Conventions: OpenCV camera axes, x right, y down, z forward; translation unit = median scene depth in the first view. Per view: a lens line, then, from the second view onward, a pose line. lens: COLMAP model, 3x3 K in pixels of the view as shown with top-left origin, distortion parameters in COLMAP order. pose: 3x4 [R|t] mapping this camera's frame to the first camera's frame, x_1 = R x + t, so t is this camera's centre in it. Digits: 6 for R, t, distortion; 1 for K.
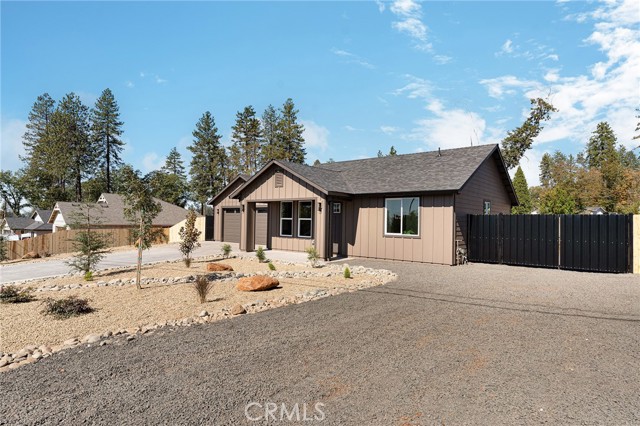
lens RADIAL K [[356.2, 0, 318.9], [0, 356.2, 213.9], [0, 0, 1]] dist [-0.003190, -0.000159]
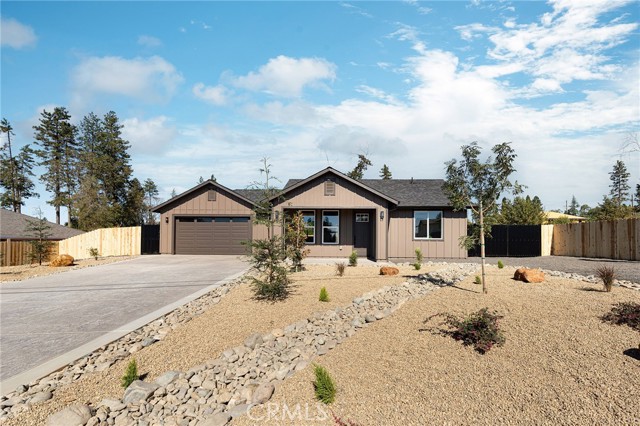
lens RADIAL K [[270.0, 0, 328.1], [0, 270.0, 237.0], [0, 0, 1]] dist [-0.003845, -0.000595]
pose [[0.790775, -0.008291, 0.612050, -0.585956], [-0.005412, 0.999774, 0.020535, 0.029287], [-0.612082, -0.019550, 0.790552, 0.379801]]
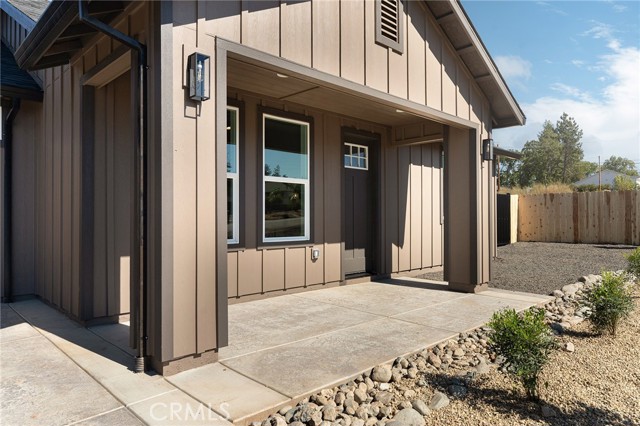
lens RADIAL K [[427.2, 0, 323.1], [0, 427.2, 210.5], [0, 0, 1]] dist [0.001020, -0.002084]
pose [[0.111646, -0.005721, 0.993732, -0.418512], [-0.018767, 0.999793, 0.007865, 0.038950], [-0.993571, -0.019527, 0.111516, 0.993320]]
